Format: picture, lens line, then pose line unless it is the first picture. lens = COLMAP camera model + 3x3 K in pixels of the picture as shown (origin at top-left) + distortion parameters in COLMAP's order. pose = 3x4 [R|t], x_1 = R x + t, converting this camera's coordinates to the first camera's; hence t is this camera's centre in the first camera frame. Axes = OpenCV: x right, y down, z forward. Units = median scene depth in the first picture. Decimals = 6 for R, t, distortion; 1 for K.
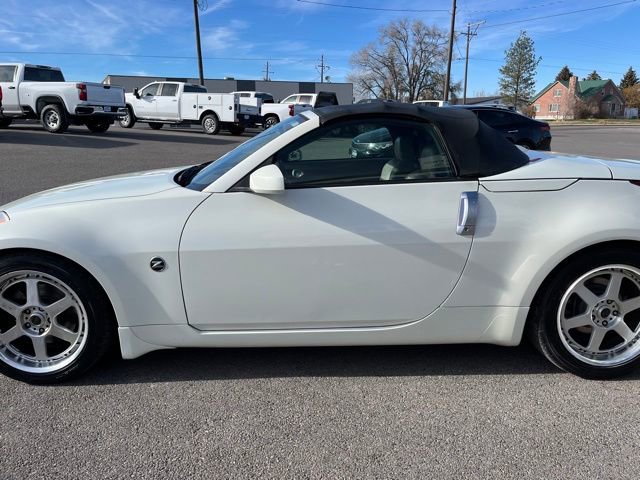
lens RADIAL K [[484.9, 0, 325.2], [0, 484.9, 235.1], [0, 0, 1]] dist [0.070849, -0.096086]
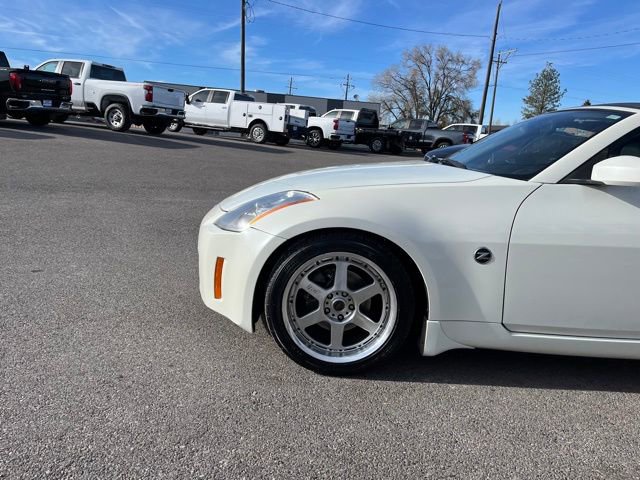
lens RADIAL K [[484.9, 0, 313.7], [0, 484.9, 235.8], [0, 0, 1]] dist [0.070849, -0.096086]
pose [[0.997133, 0.069001, -0.031071, -0.096556], [-0.070018, 0.997002, -0.032934, 0.011345], [0.028706, 0.035015, 0.998974, 0.009165]]
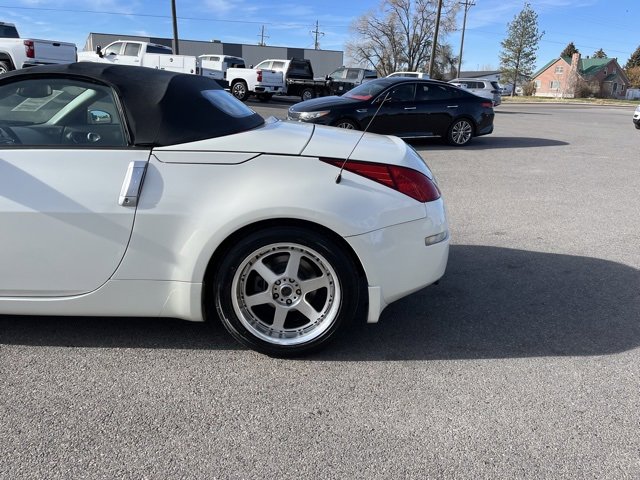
lens RADIAL K [[484.9, 0, 318.7], [0, 484.9, 235.8], [0, 0, 1]] dist [0.070849, -0.096086]
pose [[0.999064, 0.042289, -0.009070, 0.101842], [-0.041656, 0.997250, 0.061289, -0.002512], [0.011636, -0.060854, 0.998079, 0.005356]]
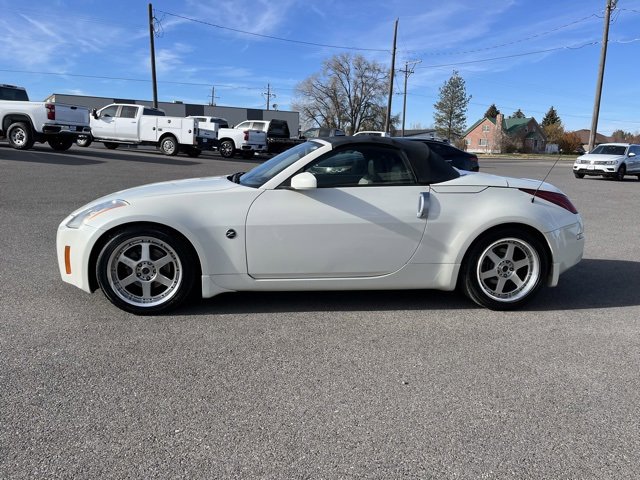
lens RADIAL K [[484.9, 0, 321.8], [0, 484.9, 238.1], [0, 0, 1]] dist [0.070849, -0.096086]
pose [[0.993368, 0.011707, 0.114385, -0.035187], [-0.006380, 0.998883, -0.046828, 0.021773], [-0.114805, 0.045787, 0.992332, -0.086748]]
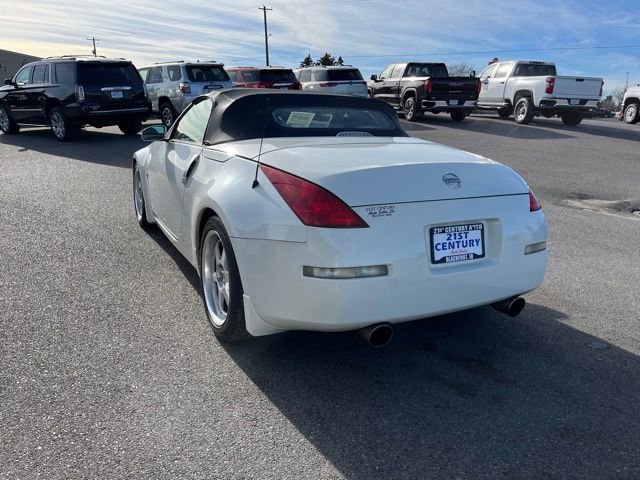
lens RADIAL K [[484.9, 0, 315.3], [0, 484.9, 239.5], [0, 0, 1]] dist [0.070849, -0.096086]
pose [[0.443025, 0.248906, -0.861264, 0.251204], [-0.233122, 0.959622, 0.157417, -0.022937], [0.865669, 0.131040, 0.483162, 0.099168]]
